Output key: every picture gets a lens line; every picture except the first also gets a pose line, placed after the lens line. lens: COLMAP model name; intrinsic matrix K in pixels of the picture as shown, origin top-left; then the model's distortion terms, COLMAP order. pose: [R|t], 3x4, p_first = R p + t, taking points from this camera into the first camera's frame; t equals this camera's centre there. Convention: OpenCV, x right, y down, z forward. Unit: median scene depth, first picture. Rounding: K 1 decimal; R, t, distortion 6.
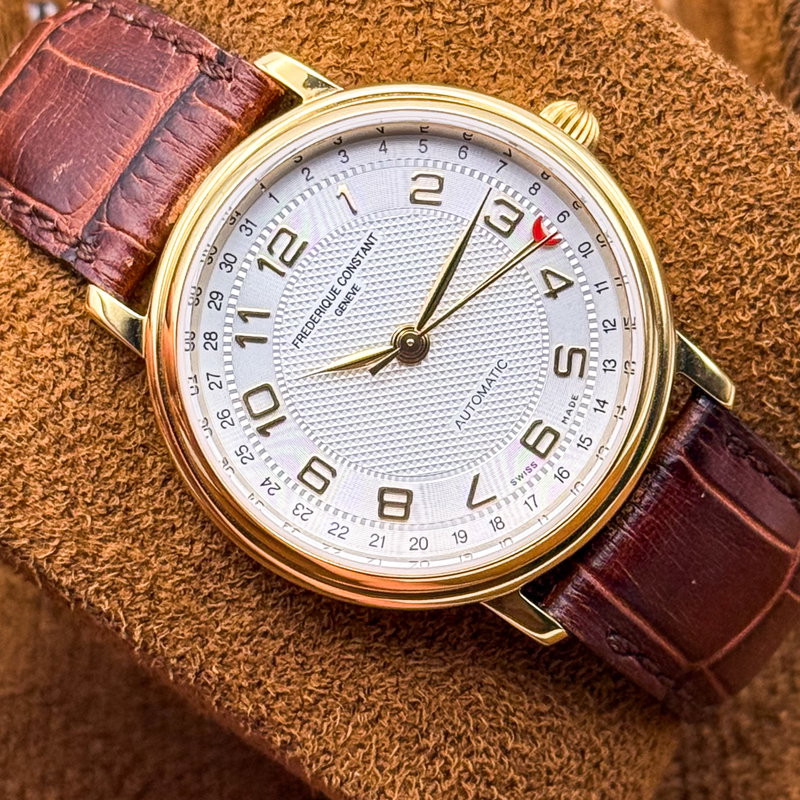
lens RADIAL K [[3281.5, 0, 396.6], [0, 3281.5, 399.3], [0, 0, 1]] dist [0.783025, 0.000000]
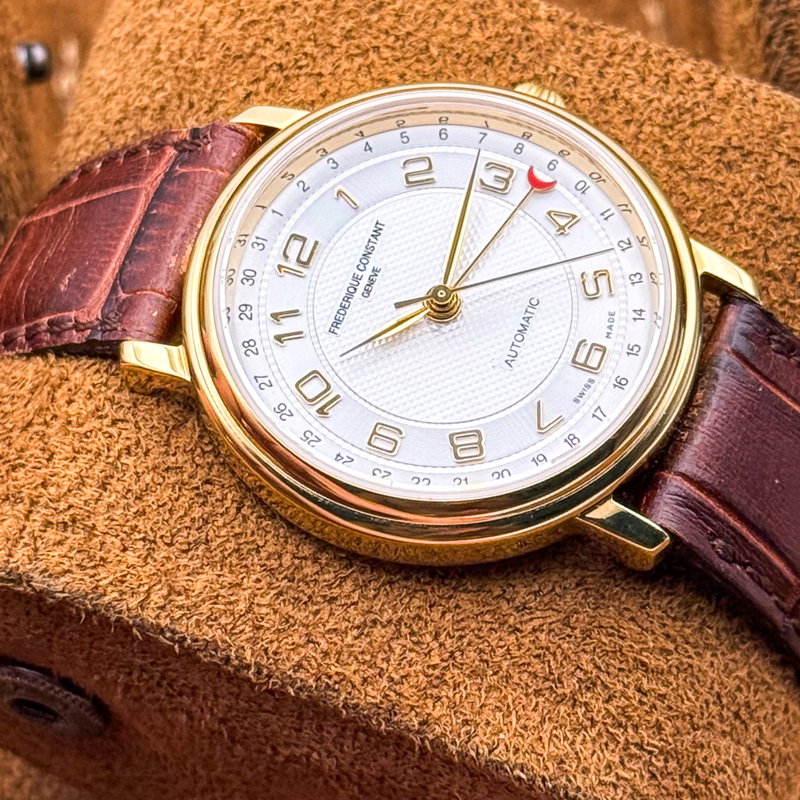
lens RADIAL K [[3281.5, 0, 418.2], [0, 3281.5, 409.4], [0, 0, 1]] dist [0.783025, 0.000000]
pose [[0.967109, -0.235180, 0.096904, -0.107187], [0.254346, 0.898301, -0.358278, 0.368407], [-0.002789, 0.371141, 0.928572, 0.066076]]
